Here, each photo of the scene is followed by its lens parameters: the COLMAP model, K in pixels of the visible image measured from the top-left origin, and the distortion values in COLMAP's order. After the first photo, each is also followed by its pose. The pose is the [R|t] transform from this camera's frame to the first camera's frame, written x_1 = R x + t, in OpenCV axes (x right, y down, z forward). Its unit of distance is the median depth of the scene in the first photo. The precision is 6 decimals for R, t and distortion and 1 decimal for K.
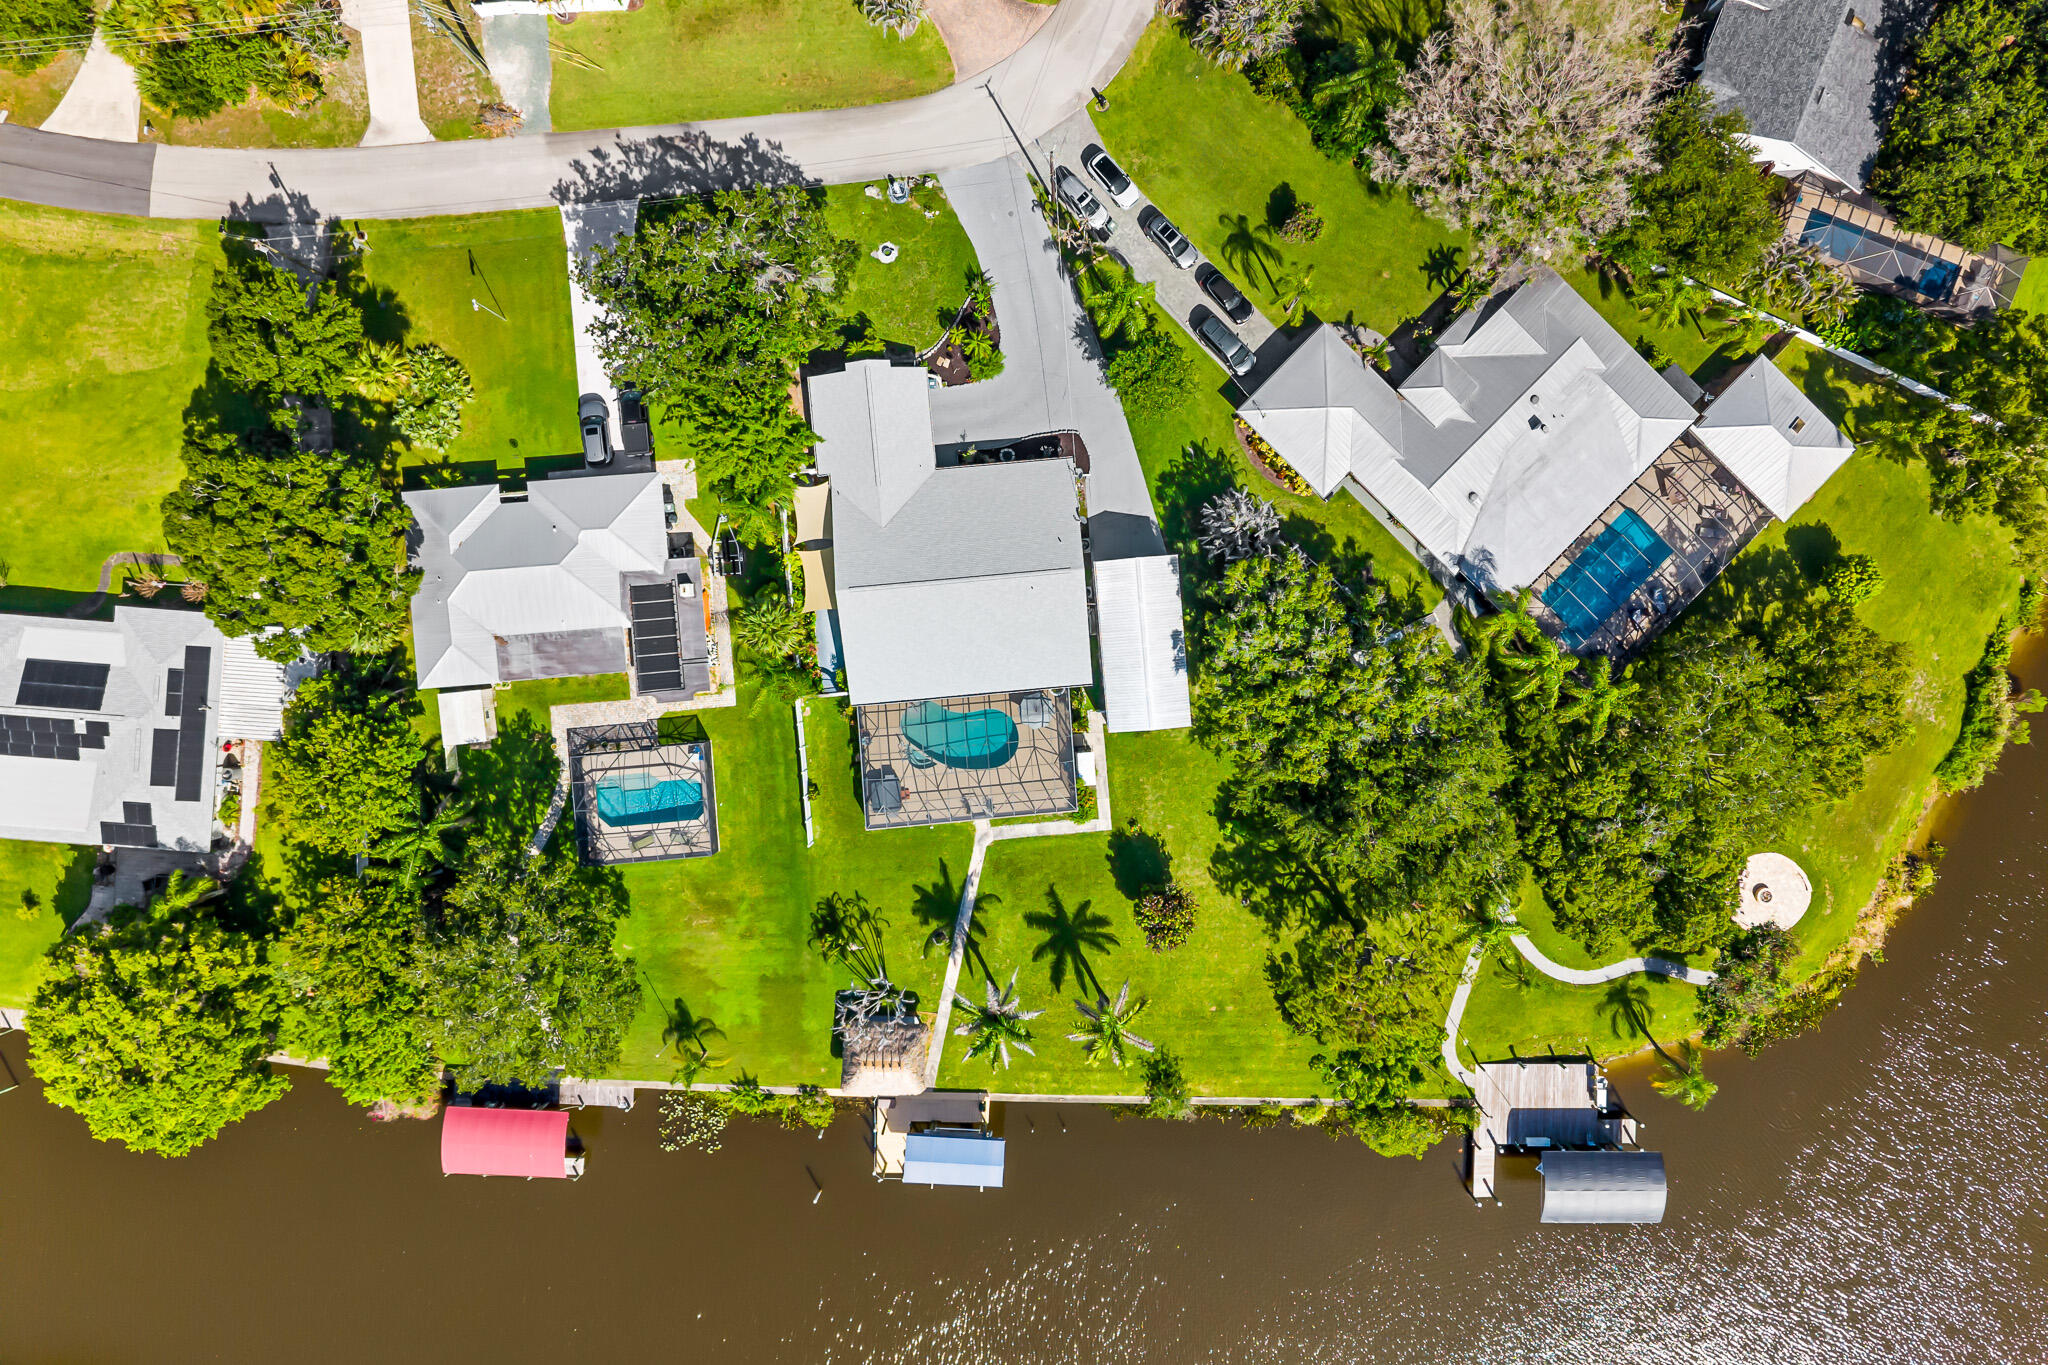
lens RADIAL K [[1348.5, 0, 1024.0], [0, 1348.5, 682.5], [0, 0, 1]] dist [0.007451, 0.000649]
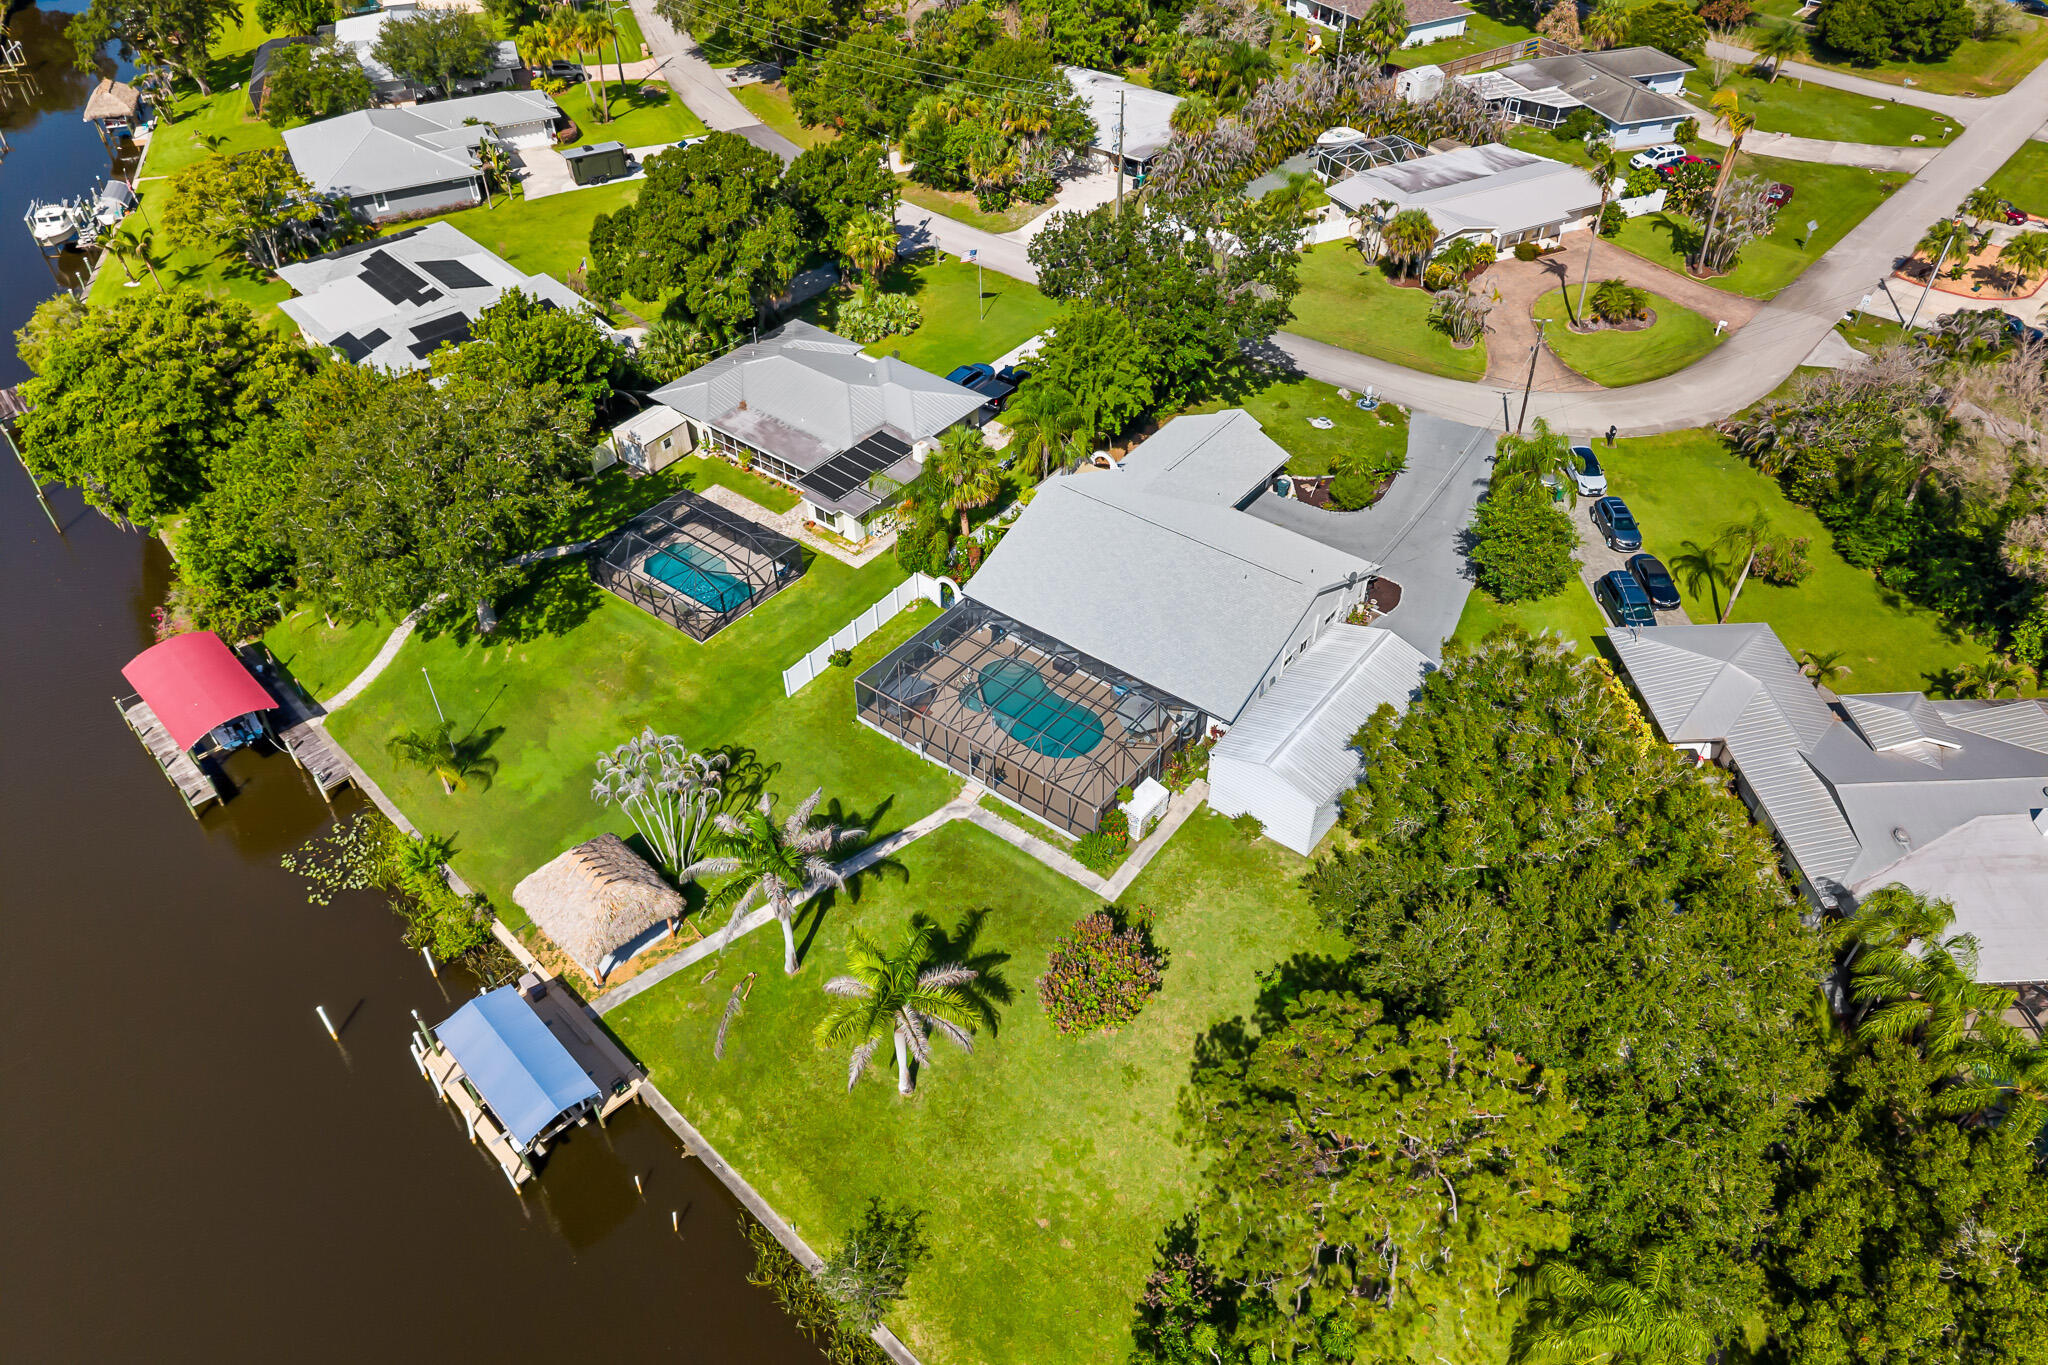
lens RADIAL K [[1345.8, 0, 1023.1], [0, 1345.8, 716.7], [0, 0, 1]] dist [0.021777, -0.027105]
pose [[0.736400, 0.454713, -0.500950, 0.308629], [-0.676522, 0.501194, -0.539558, 0.432068], [0.005730, 0.736234, 0.676703, 0.511452]]
